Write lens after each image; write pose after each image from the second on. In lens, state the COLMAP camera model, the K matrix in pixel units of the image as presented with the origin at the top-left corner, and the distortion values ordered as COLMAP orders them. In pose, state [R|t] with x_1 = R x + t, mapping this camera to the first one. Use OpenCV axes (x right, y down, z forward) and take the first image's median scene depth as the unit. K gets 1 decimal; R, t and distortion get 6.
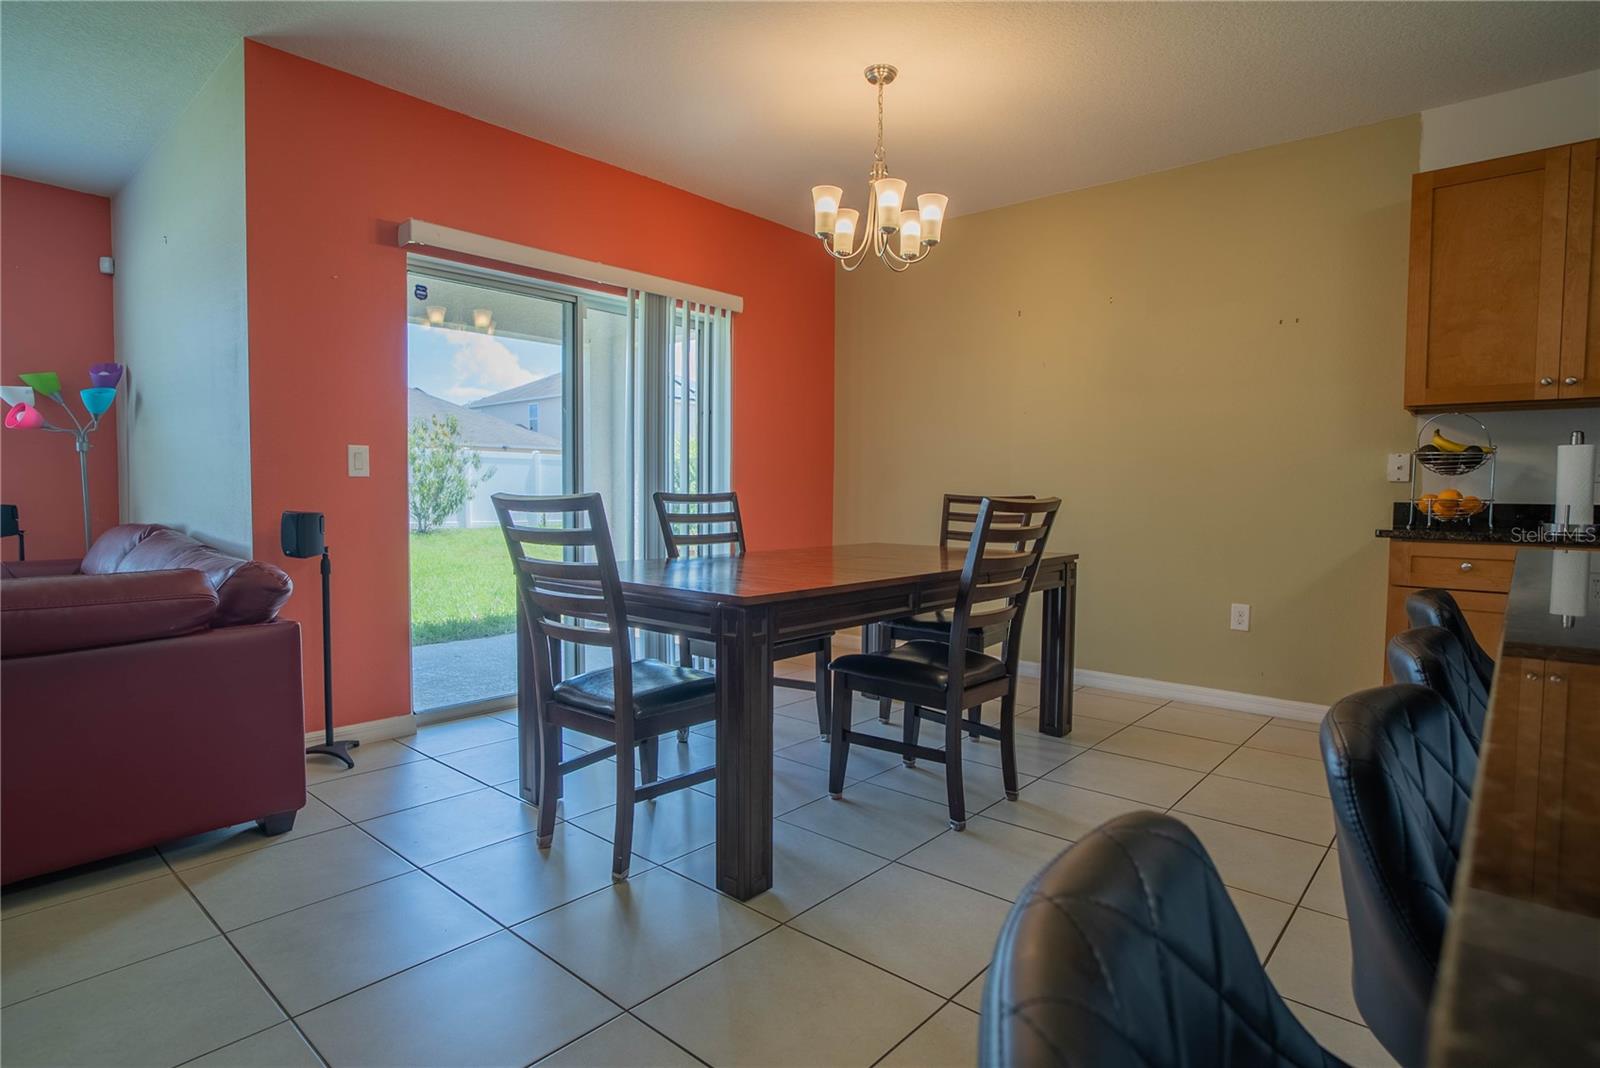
lens RADIAL K [[837.8, 0, 800.0], [0, 837.8, 534.0], [0, 0, 1]] dist [-0.056443, 0.028177]
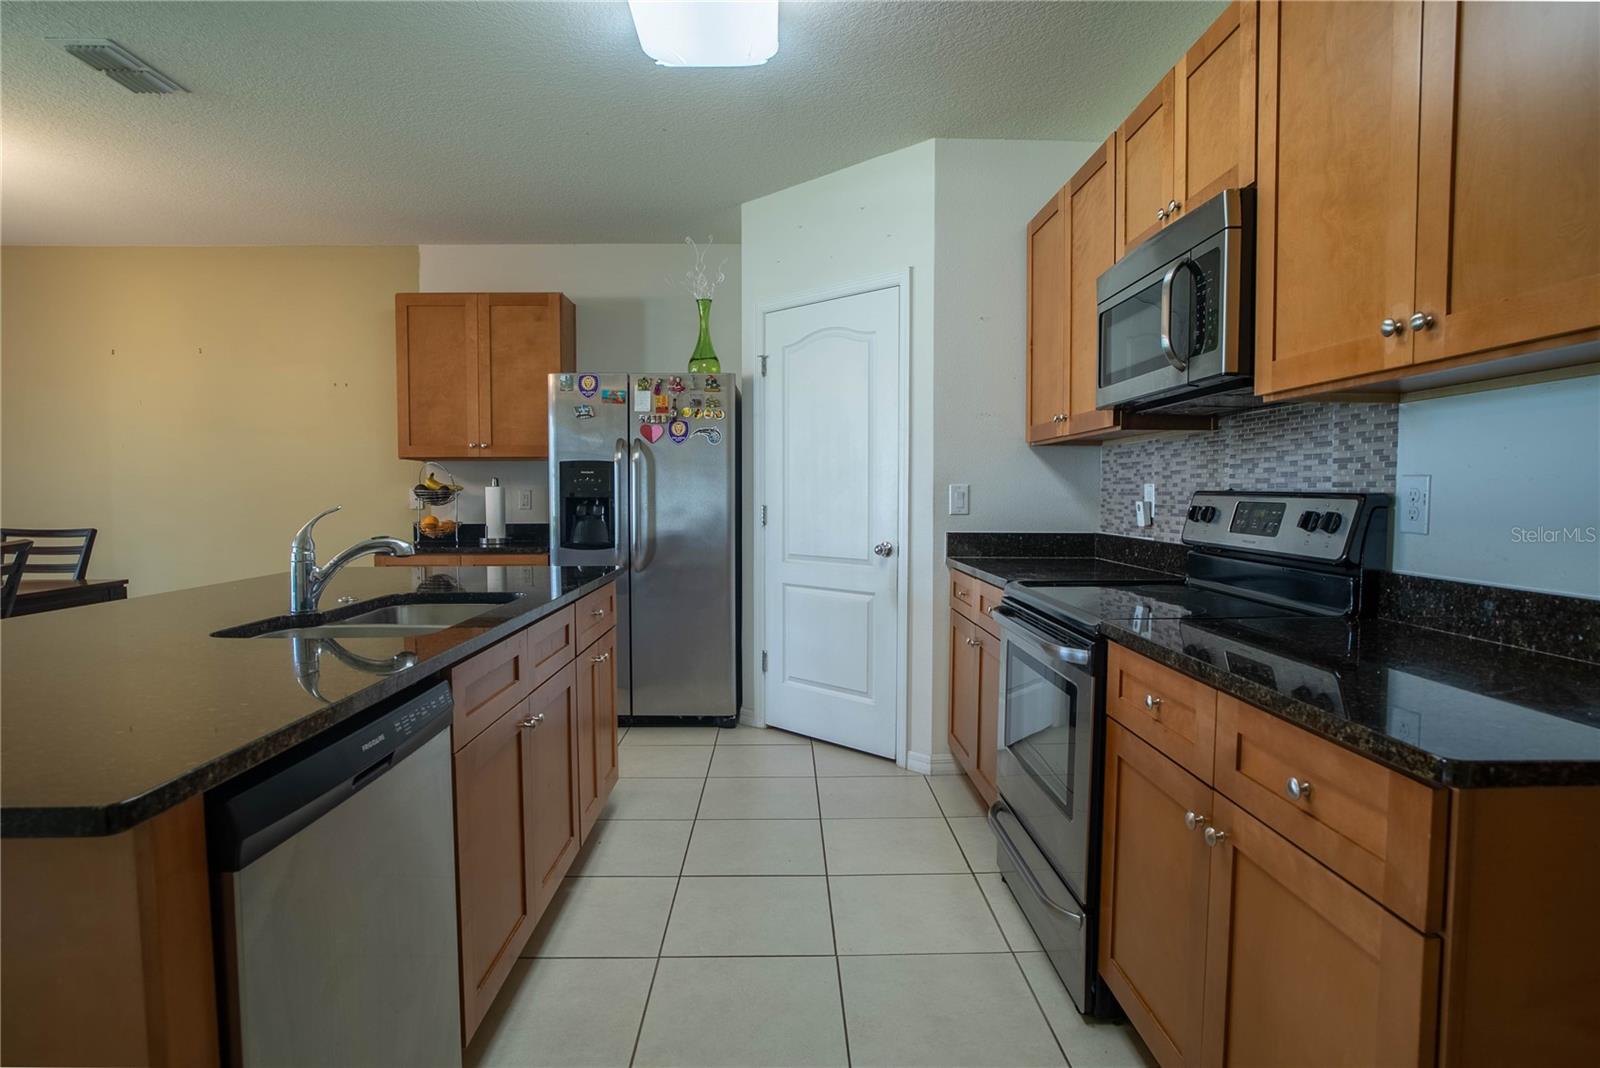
lens RADIAL K [[840.6, 0, 800.0], [0, 840.6, 534.0], [0, 0, 1]] dist [-0.058047, 0.027129]
pose [[0.736199, -0.043130, 0.675389, 0.265935], [0.041696, 0.998962, 0.018343, -0.021325], [-0.675479, 0.014657, 0.737233, -0.486843]]
